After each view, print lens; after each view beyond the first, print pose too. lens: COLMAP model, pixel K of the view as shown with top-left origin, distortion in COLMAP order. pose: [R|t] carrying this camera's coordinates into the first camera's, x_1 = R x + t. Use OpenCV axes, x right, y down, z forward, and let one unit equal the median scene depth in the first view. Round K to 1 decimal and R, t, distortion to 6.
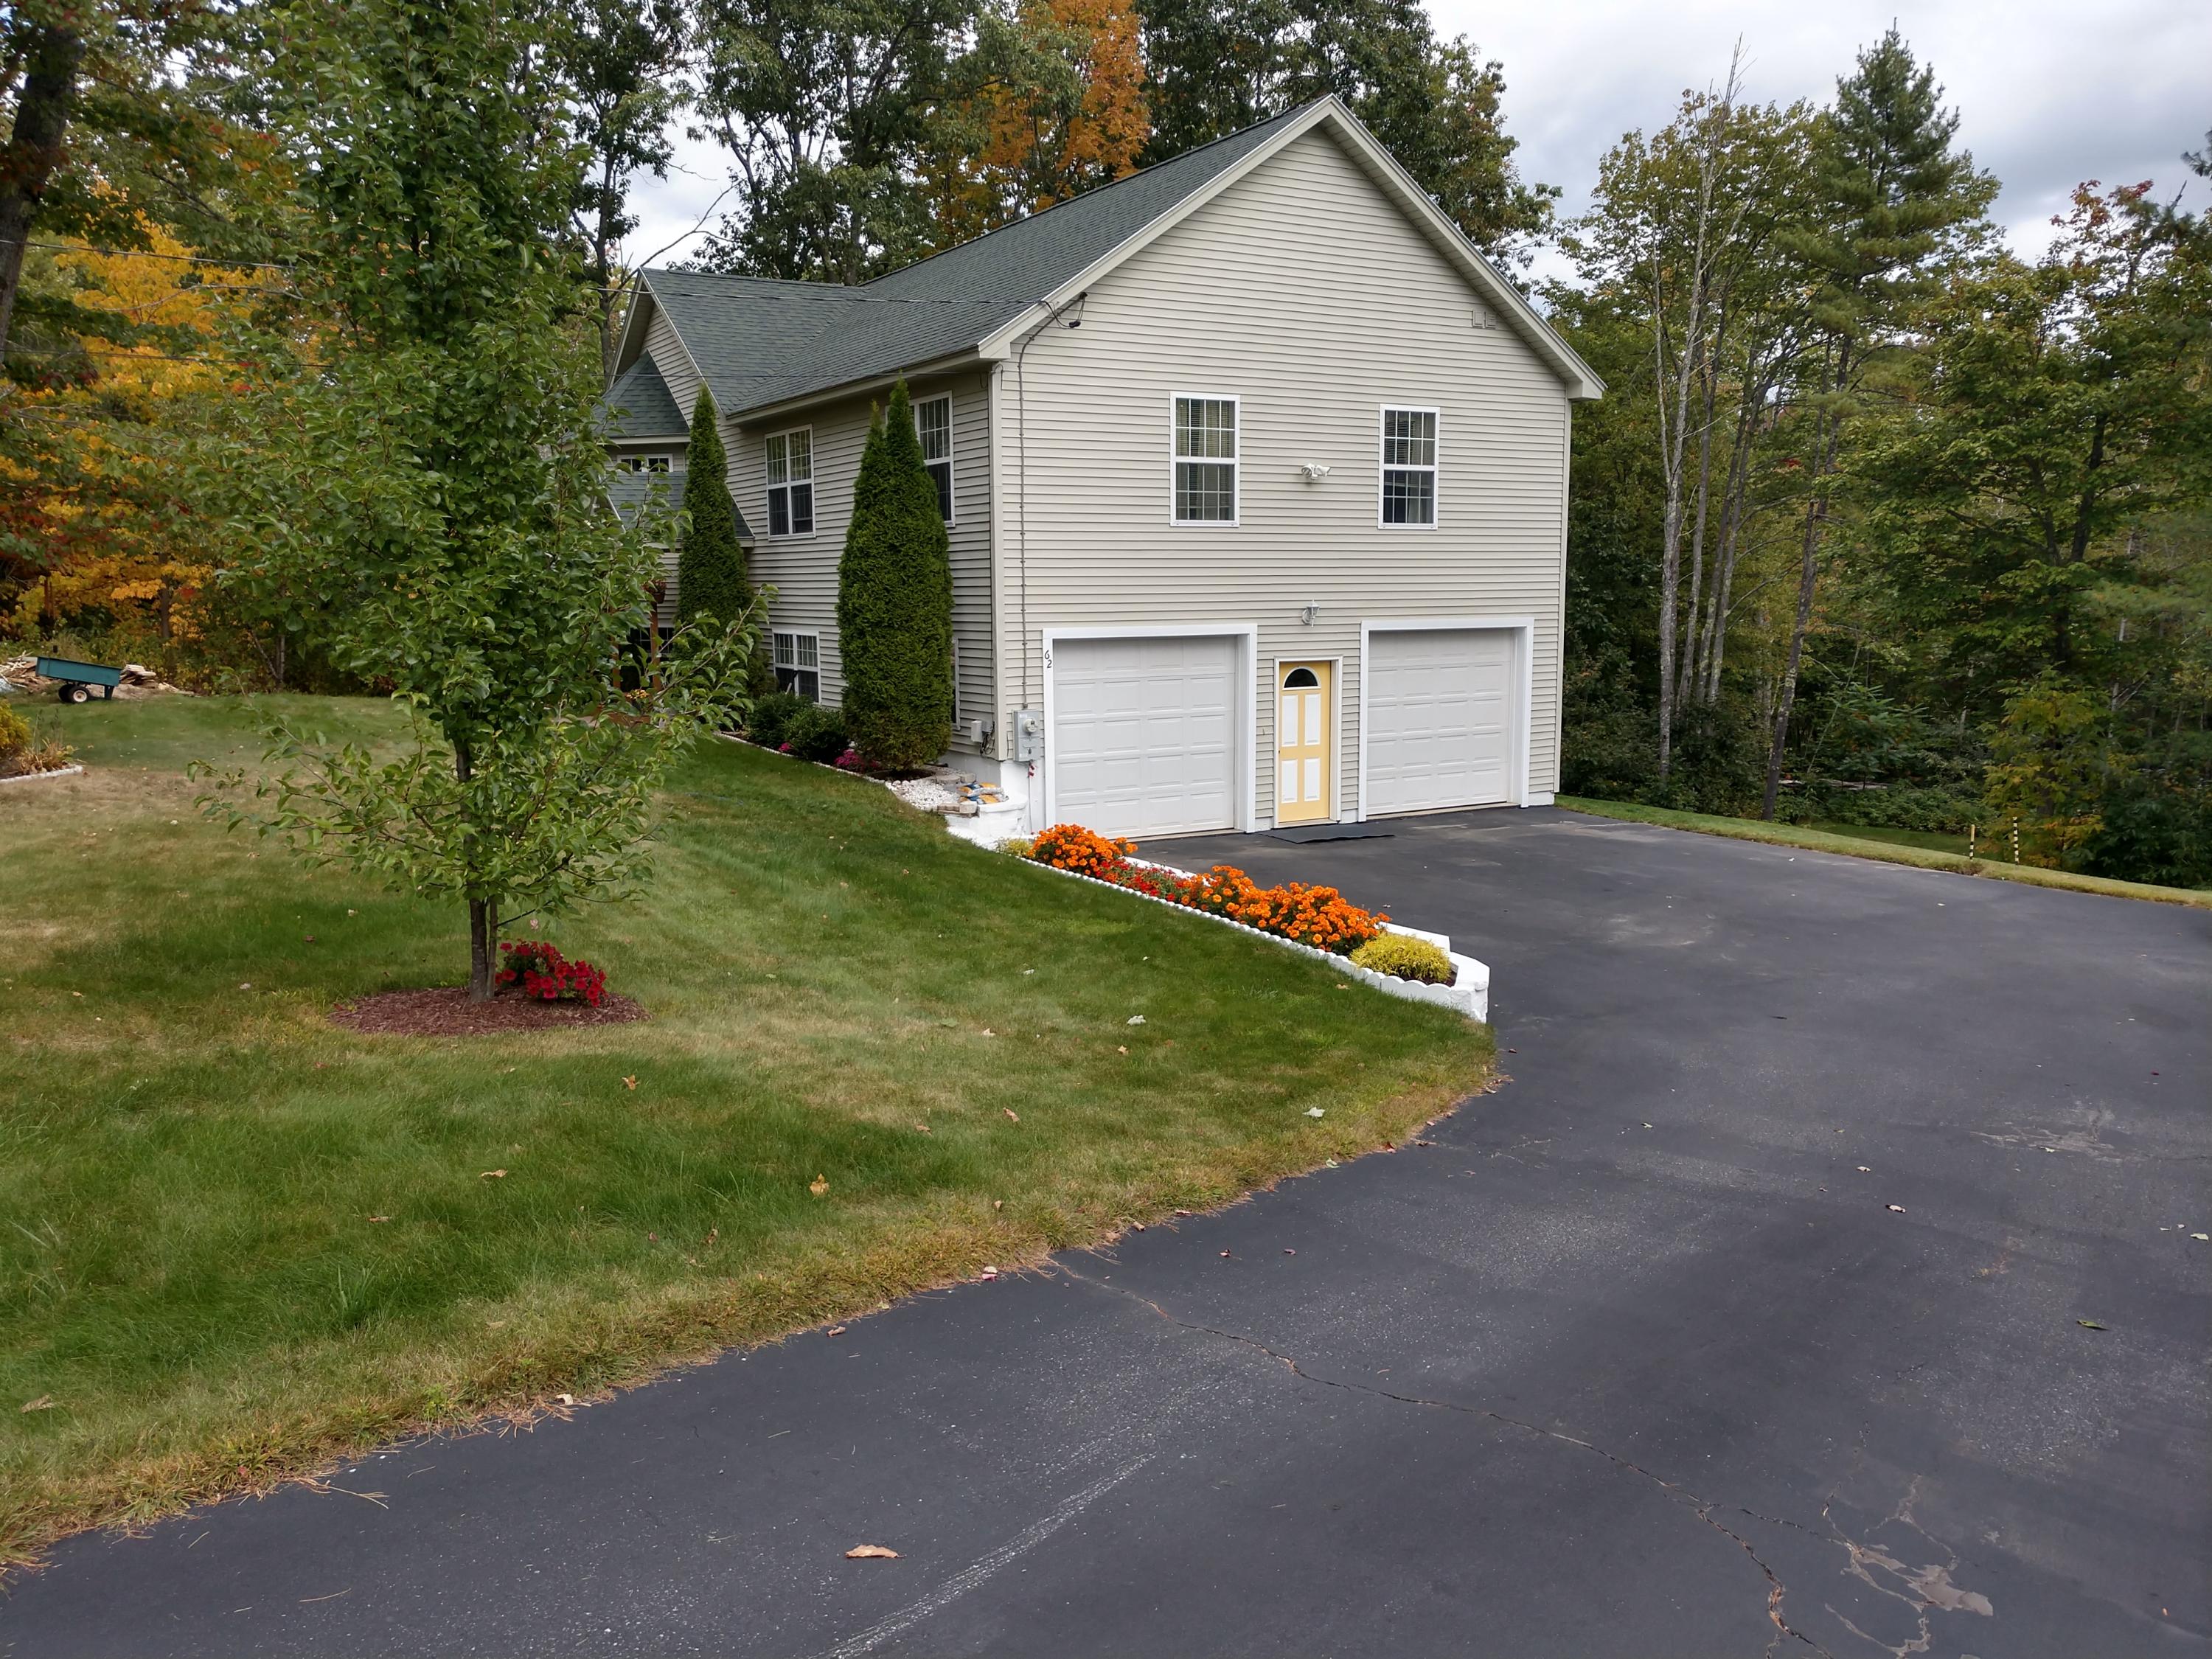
lens RADIAL K [[1682.6, 0, 1106.0], [0, 1682.6, 829.5], [0, 0, 1]] dist [-0.004718, 0.047322]
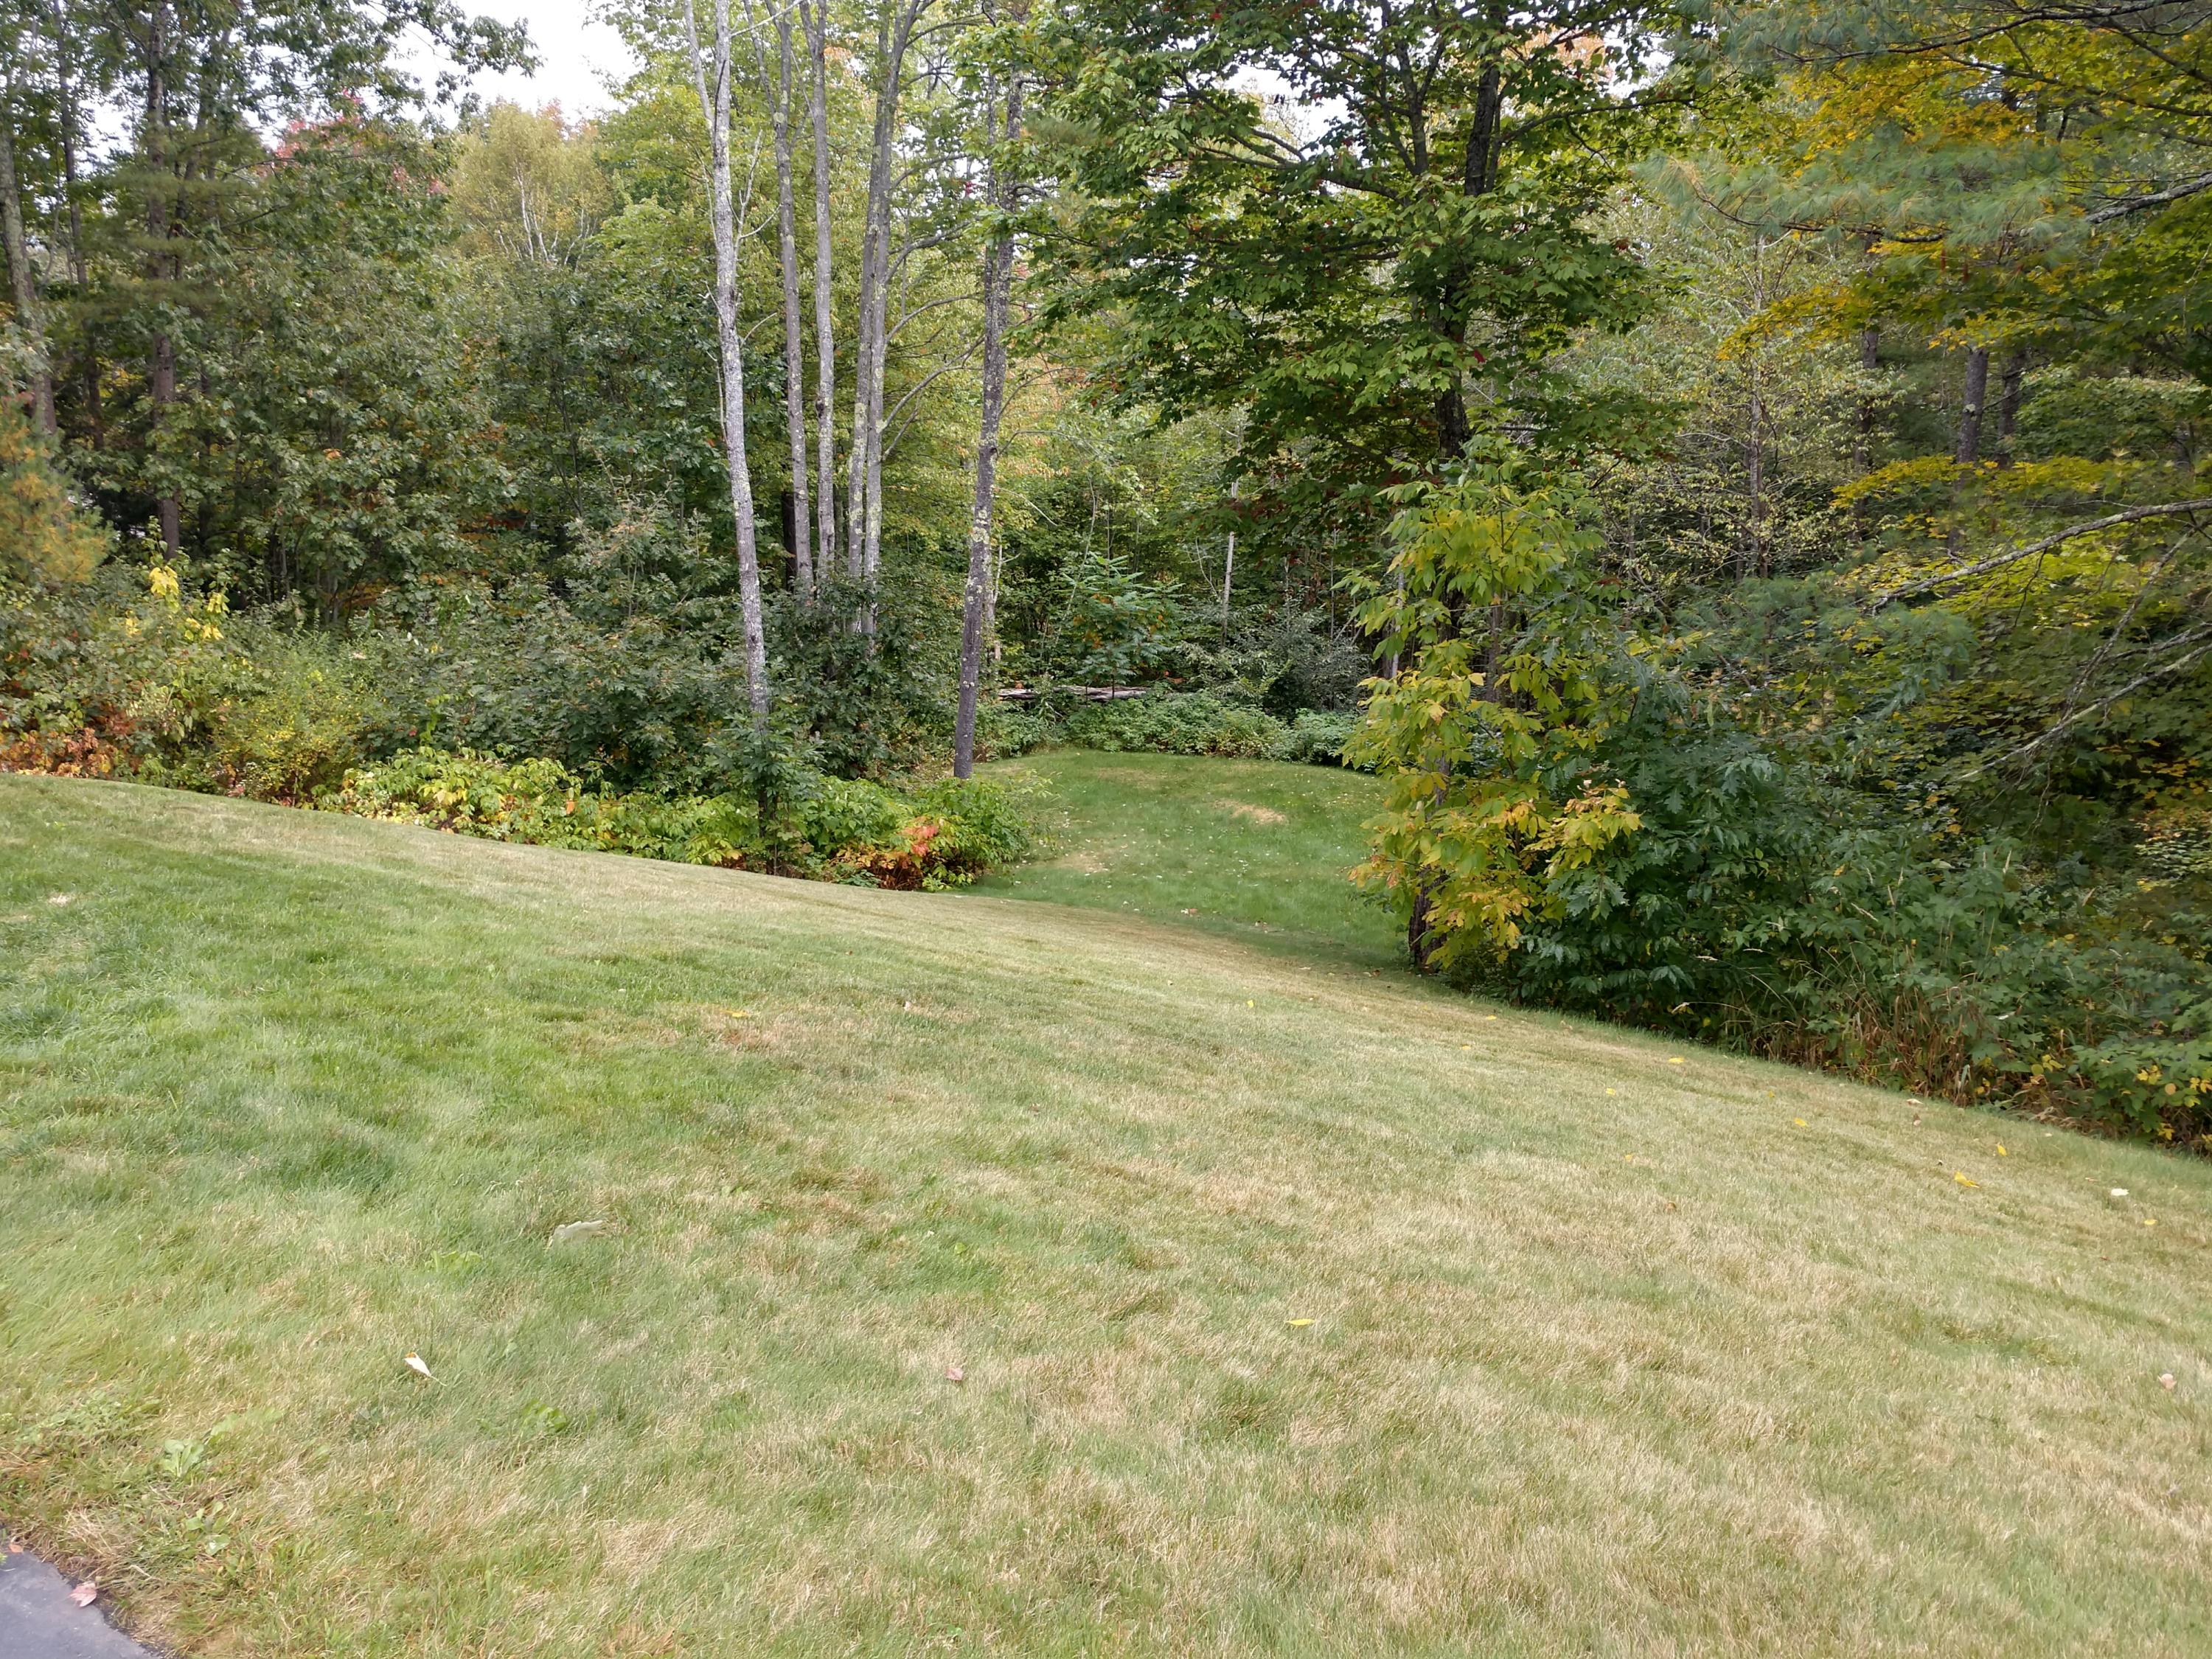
lens RADIAL K [[1682.6, 0, 1106.0], [0, 1682.6, 829.5], [0, 0, 1]] dist [-0.004718, 0.047322]
pose [[0.913761, -0.088084, 0.396588, 0.158436], [0.066729, 0.995495, 0.067356, -0.017346], [-0.400734, -0.035083, 0.915522, 0.343620]]
